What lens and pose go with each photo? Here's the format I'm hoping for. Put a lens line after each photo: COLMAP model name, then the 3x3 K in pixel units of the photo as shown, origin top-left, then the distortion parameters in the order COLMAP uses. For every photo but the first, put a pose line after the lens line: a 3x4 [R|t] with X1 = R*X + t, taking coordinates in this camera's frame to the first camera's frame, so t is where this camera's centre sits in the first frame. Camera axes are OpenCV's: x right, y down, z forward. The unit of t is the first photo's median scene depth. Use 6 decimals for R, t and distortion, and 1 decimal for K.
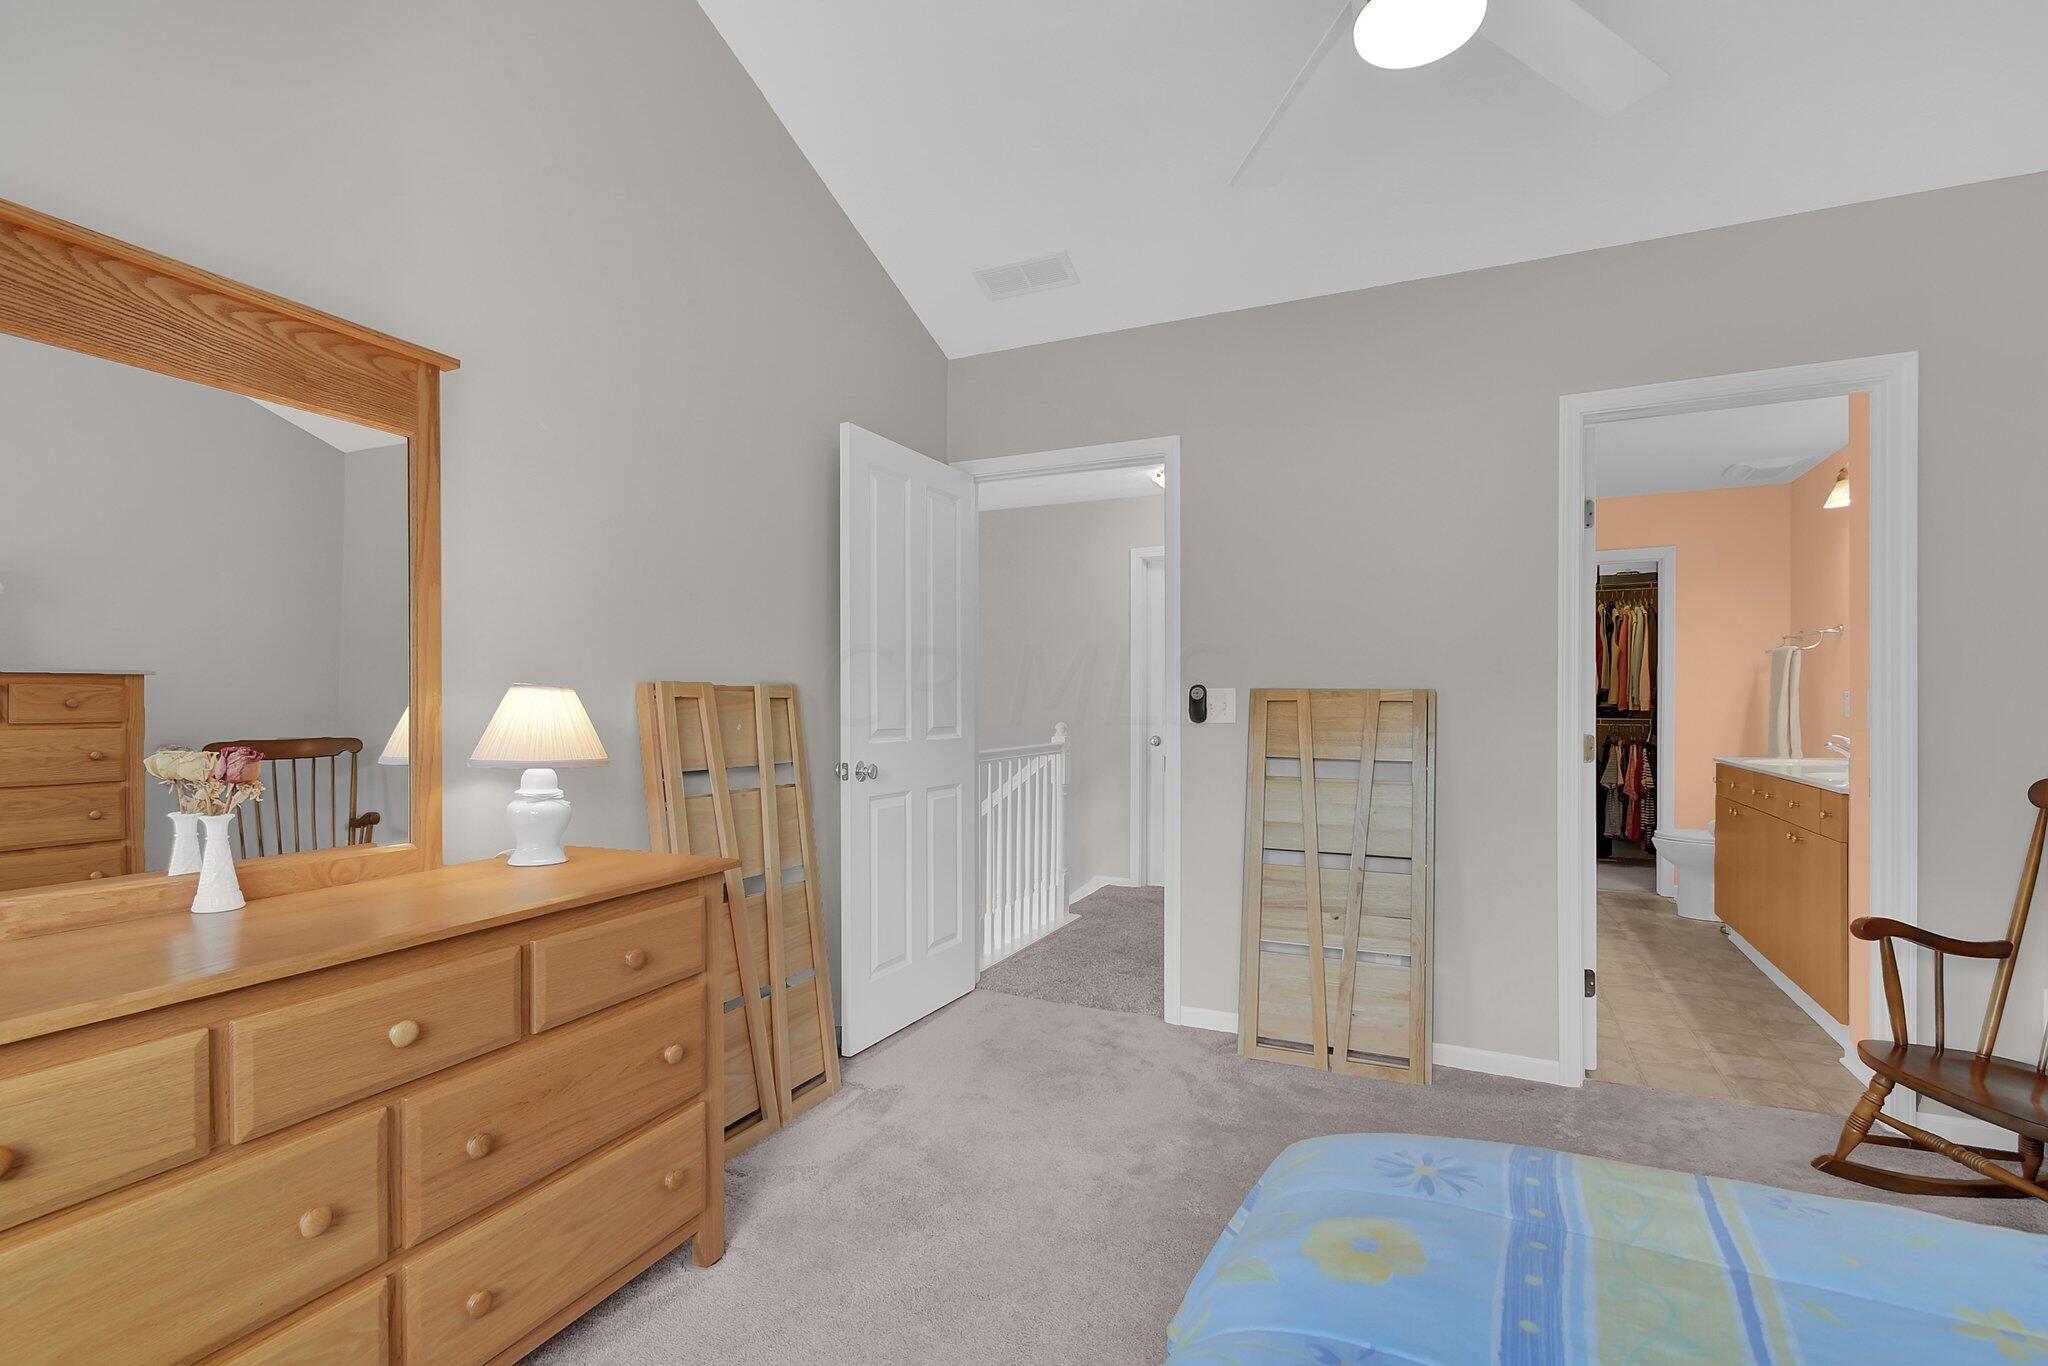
lens RADIAL K [[919.9, 0, 1024.2], [0, 919.9, 716.1], [0, 0, 1]] dist [0.005782, -0.004358]
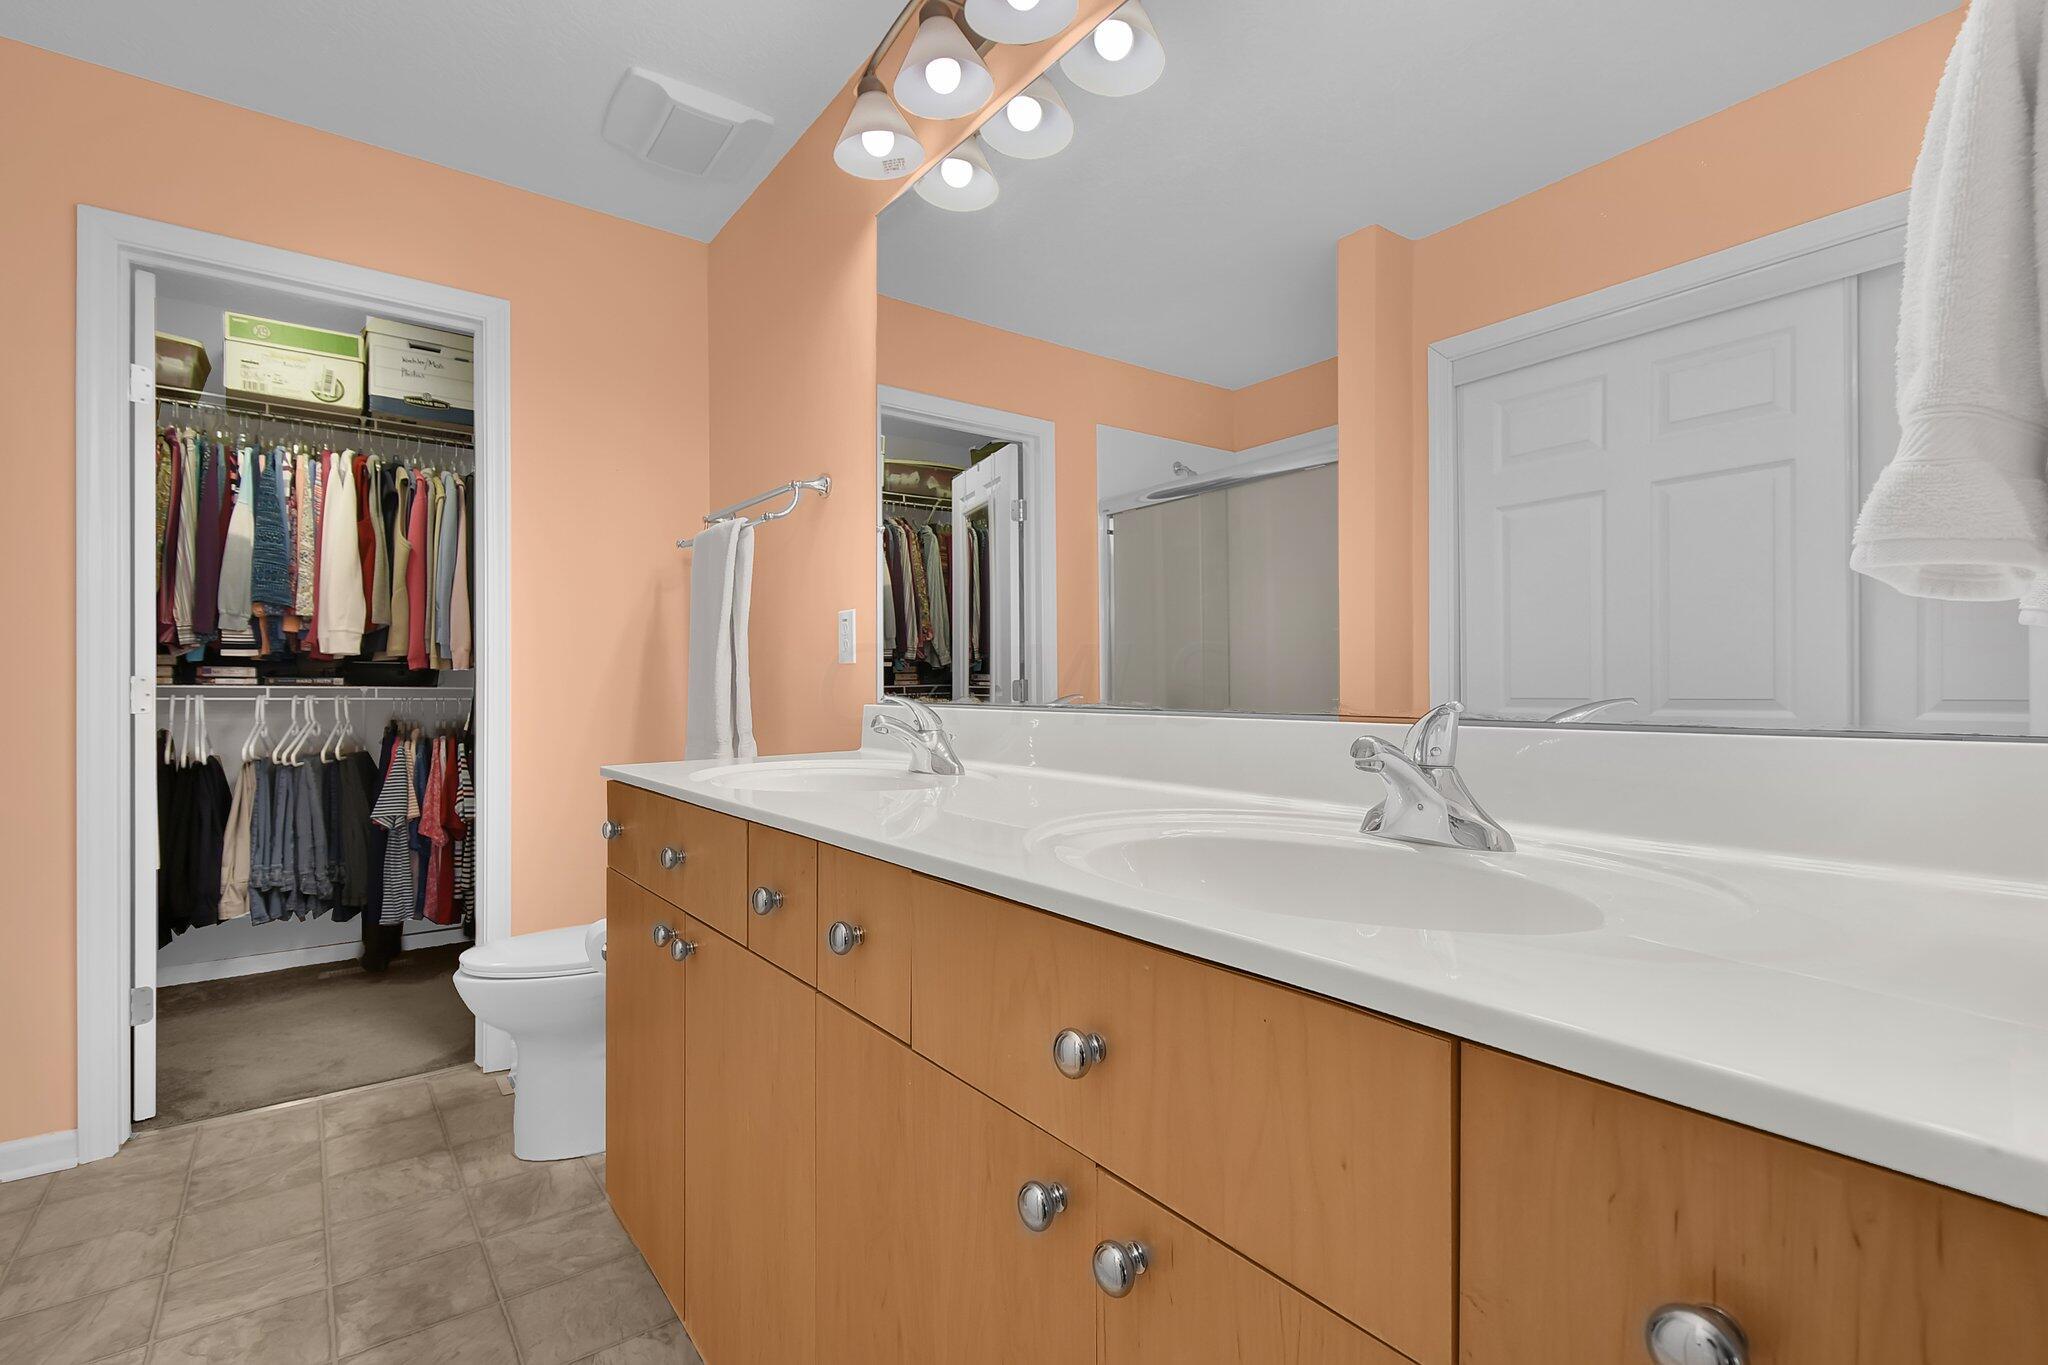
lens RADIAL K [[919.9, 0, 1038.4], [0, 919.9, 695.1], [0, 0, 1]] dist [0.005782, -0.004358]
pose [[0.432630, -0.000896, 0.901571, 0.344424], [0.010294, 0.999939, -0.003946, 0.013601], [-0.901513, 0.010988, 0.432613, 0.479703]]
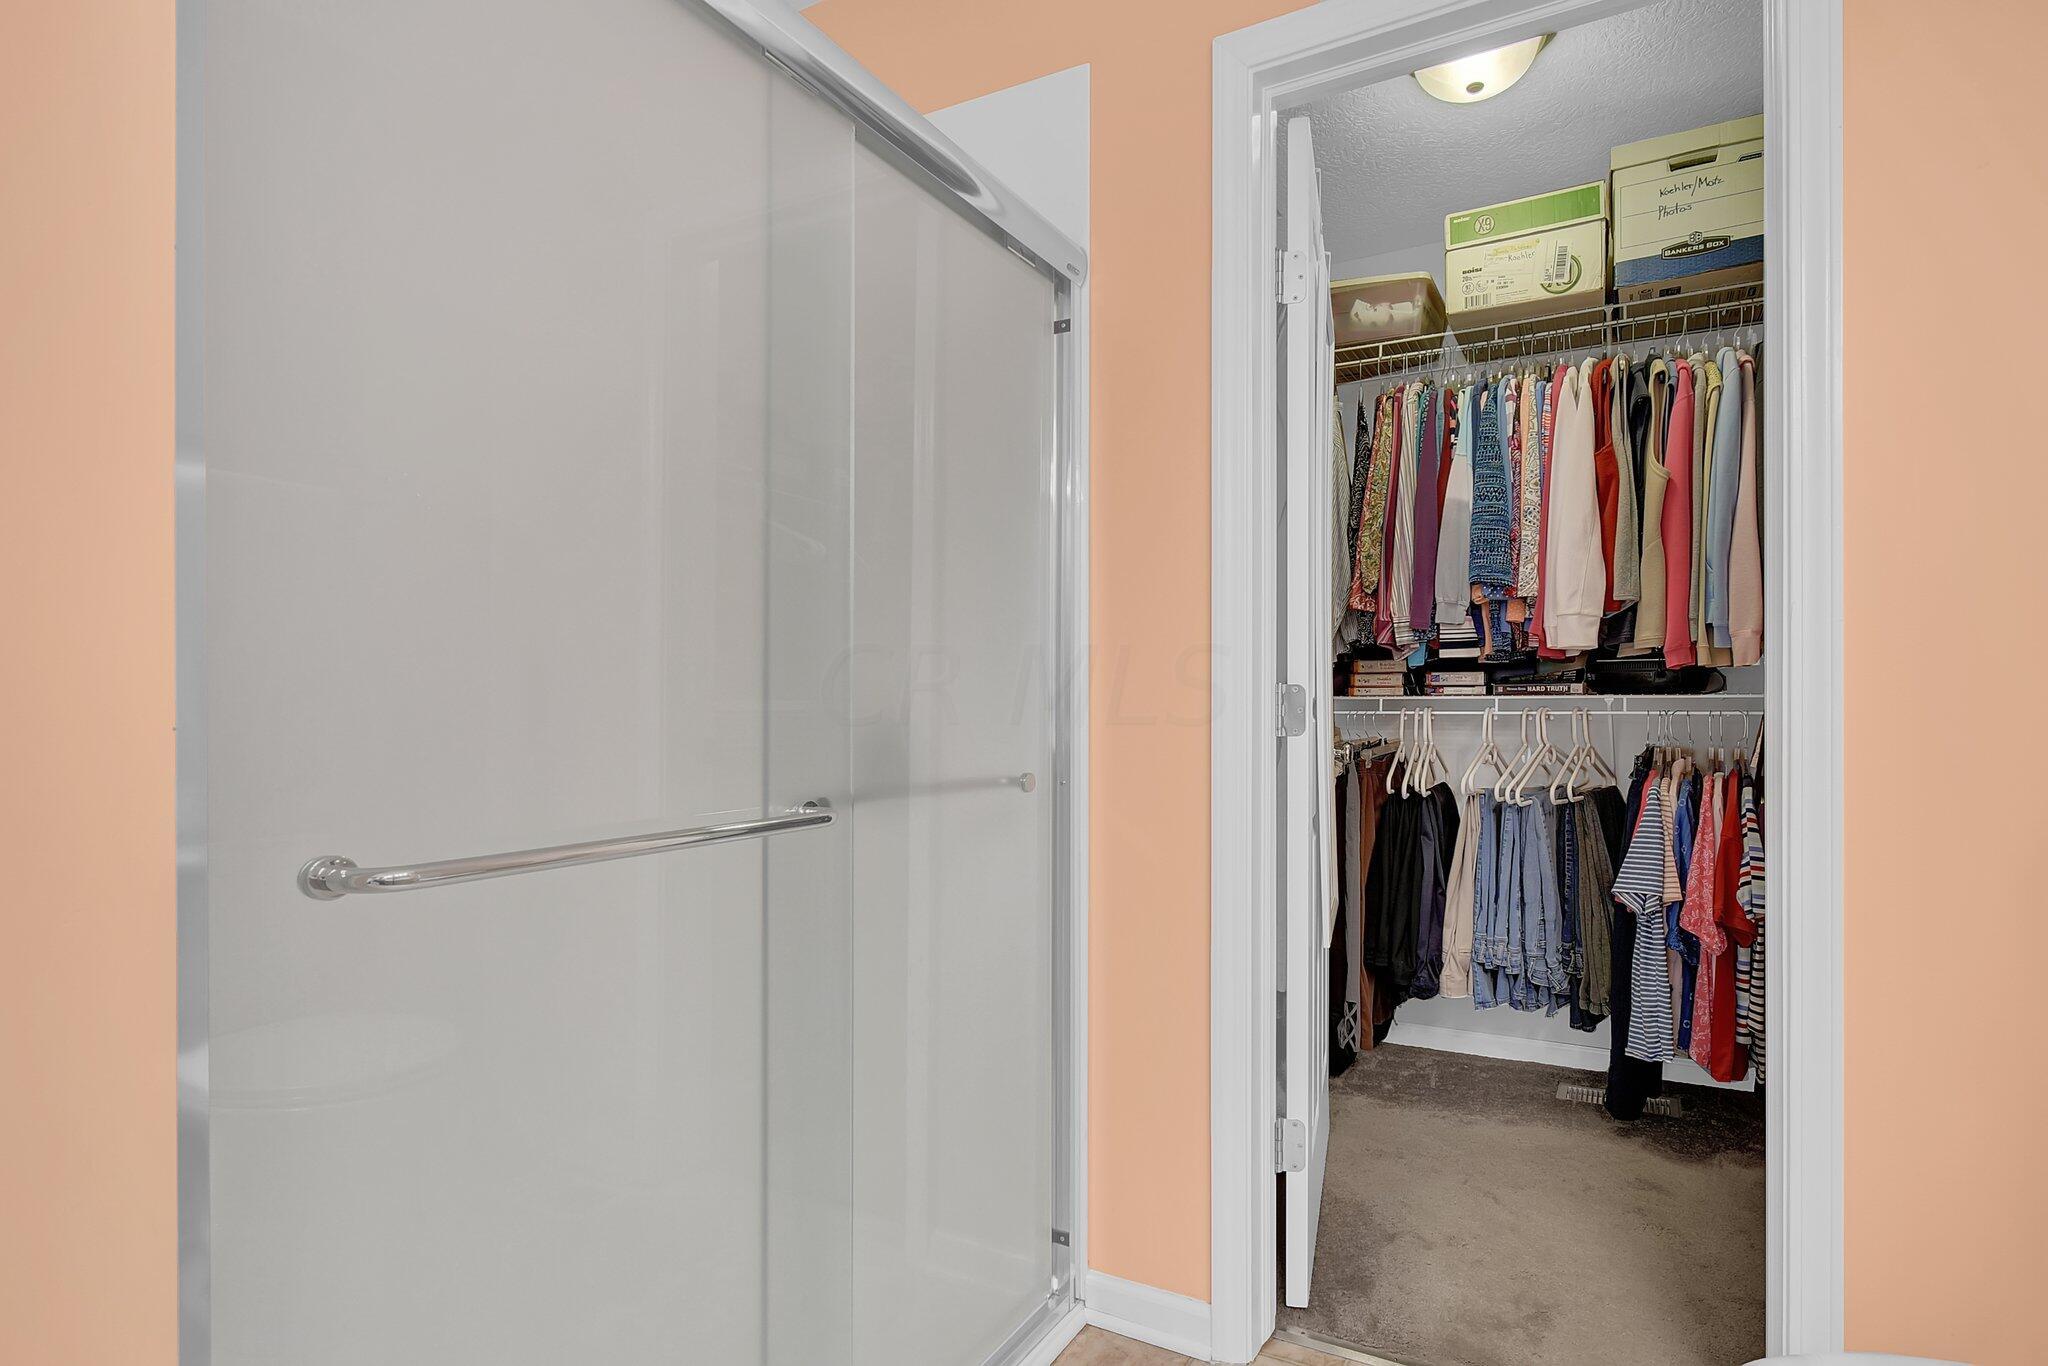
lens RADIAL K [[1020.0, 0, 1132.0], [0, 1020.0, 710.1], [0, 0, 1]] dist [0.013446, 0.000118]
pose [[0.999943, -0.003664, 0.010064, 0.458033], [0.003747, 0.999958, -0.008313, 0.011126], [-0.010033, 0.008350, 0.999915, 0.649425]]
